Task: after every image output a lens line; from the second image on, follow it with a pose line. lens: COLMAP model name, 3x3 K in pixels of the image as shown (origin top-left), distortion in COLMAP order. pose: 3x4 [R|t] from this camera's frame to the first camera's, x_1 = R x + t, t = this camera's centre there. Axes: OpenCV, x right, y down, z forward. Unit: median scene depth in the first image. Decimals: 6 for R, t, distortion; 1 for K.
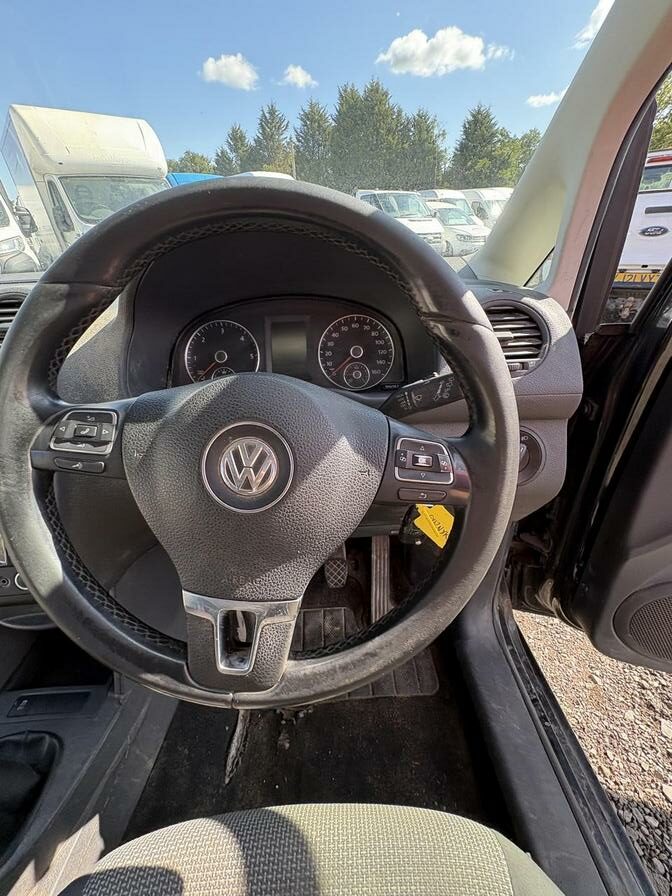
lens RADIAL K [[358.8, 0, 336.9], [0, 358.8, 446.4], [0, 0, 1]] dist [0.000934, 0.000120]
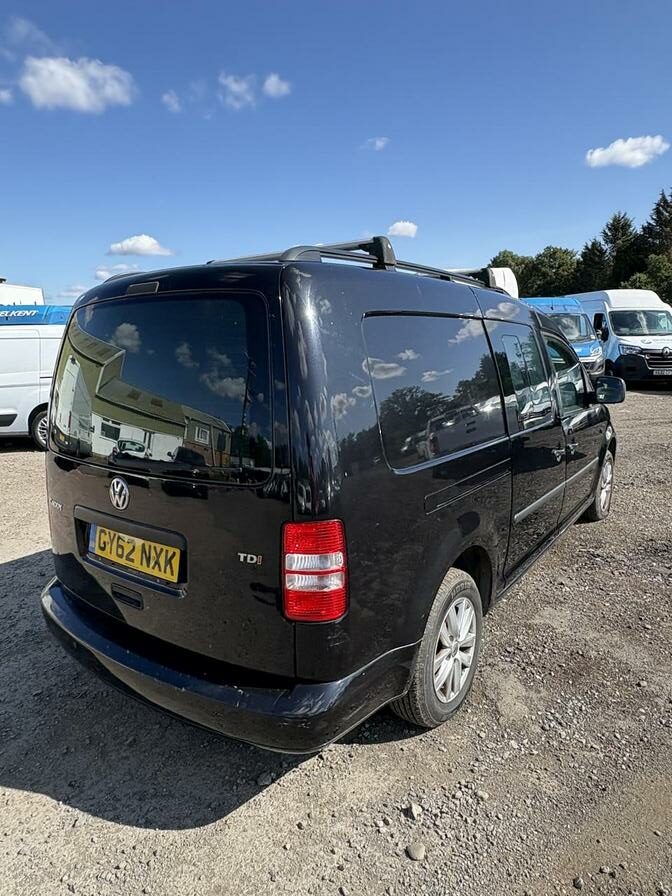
lens RADIAL K [[555.9, 0, 338.3], [0, 555.9, 447.1], [0, 0, 1]] dist [0.002342, 0.002385]
pose [[0.790287, 0.134029, -0.597898, 0.242592], [-0.321783, 0.921179, -0.218827, 0.276349], [0.521441, 0.365330, 0.771124, -0.607031]]
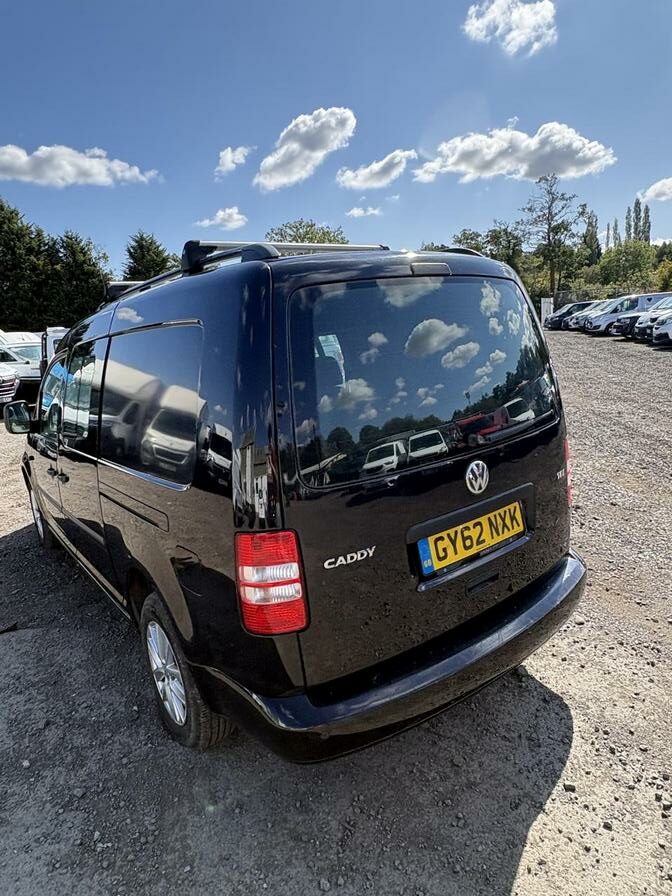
lens RADIAL K [[556.9, 0, 340.4], [0, 556.9, 449.4], [0, 0, 1]] dist [0.003158, 0.003636]
pose [[0.817799, -0.152440, 0.554948, -0.290482], [0.342941, 0.903459, -0.257202, 0.312396], [-0.462165, 0.400654, 0.791126, -0.633699]]
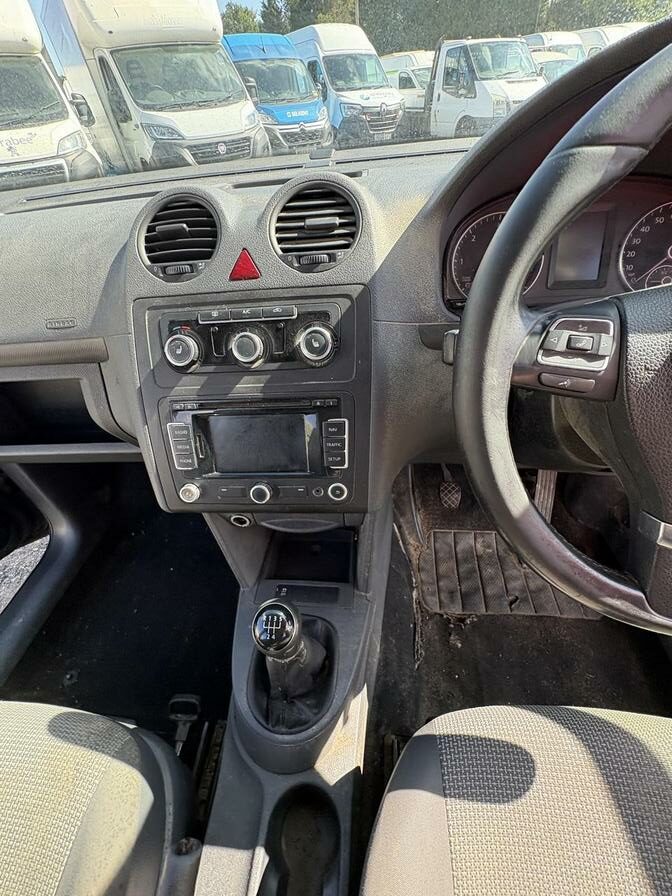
lens RADIAL K [[359.3, 0, 335.1], [0, 359.3, 448.5], [0, 0, 1]] dist [0.000291, 0.000011]
pose [[0.990270, 0.057996, -0.126495, -0.050330], [-0.029109, 0.975235, 0.219246, 0.001447], [0.136078, -0.213431, 0.967435, 0.000912]]
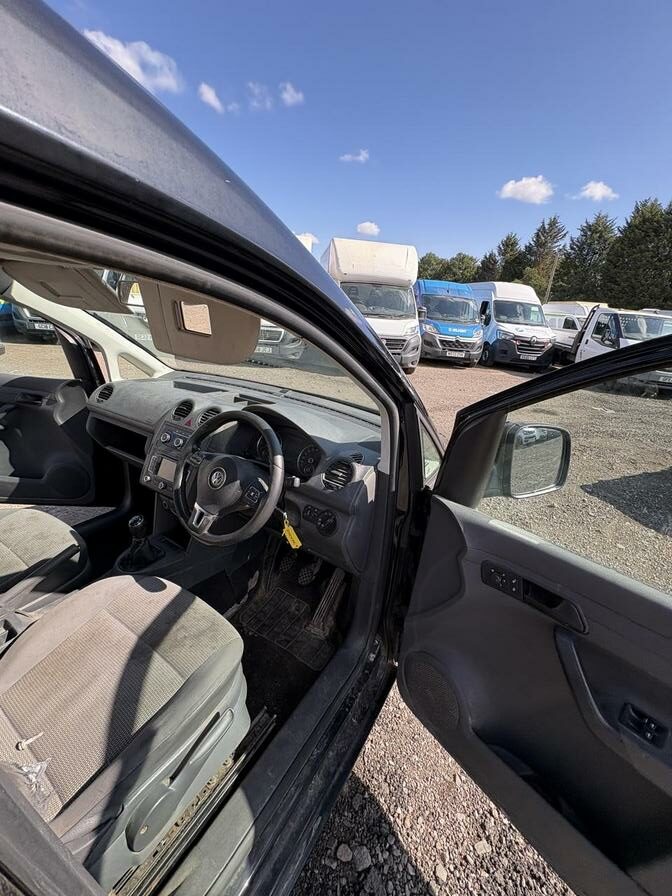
lens RADIAL K [[358.8, 0, 336.9], [0, 358.8, 446.4], [0, 0, 1]] dist [0.000934, 0.000120]
pose [[0.819006, 0.301980, -0.487890, 0.111862], [-0.388531, 0.917573, -0.084282, -0.018713], [0.422224, 0.258588, 0.868827, -0.084000]]
